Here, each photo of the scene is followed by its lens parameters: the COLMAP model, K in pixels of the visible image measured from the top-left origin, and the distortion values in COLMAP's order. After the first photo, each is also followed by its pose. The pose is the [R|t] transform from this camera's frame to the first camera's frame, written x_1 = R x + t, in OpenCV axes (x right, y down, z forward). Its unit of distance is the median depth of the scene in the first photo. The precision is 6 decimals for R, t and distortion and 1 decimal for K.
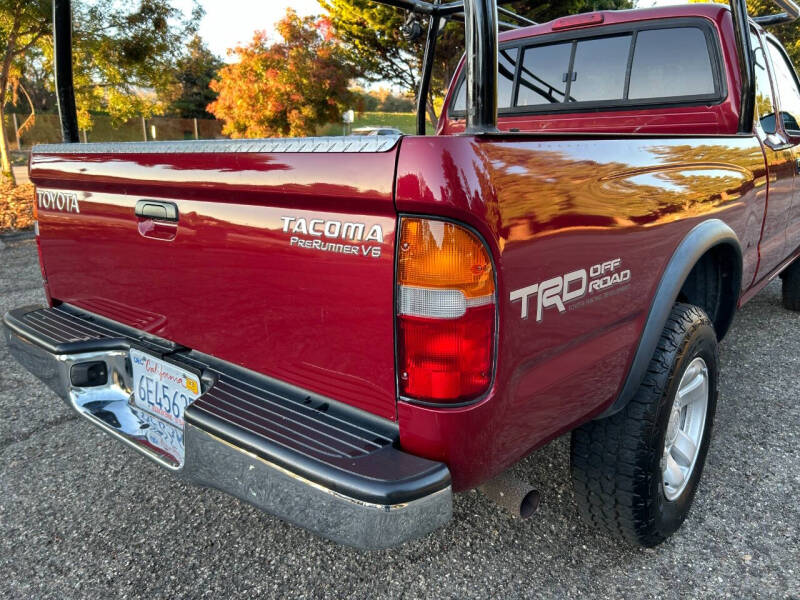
lens RADIAL K [[610.0, 0, 401.2], [0, 610.0, 299.3], [0, 0, 1]] dist [0.040353, -0.048579]
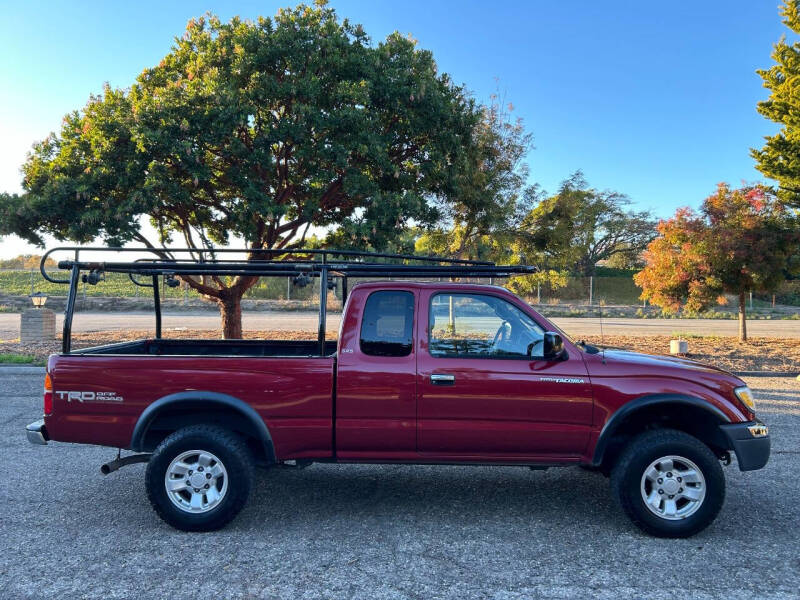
lens RADIAL K [[610.0, 0, 401.2], [0, 610.0, 299.3], [0, 0, 1]] dist [0.040353, -0.048579]
pose [[0.633942, 0.027772, -0.772881, 2.695034], [-0.208099, 0.968623, -0.135883, -0.296691], [0.744857, 0.246978, 0.619831, -0.020444]]
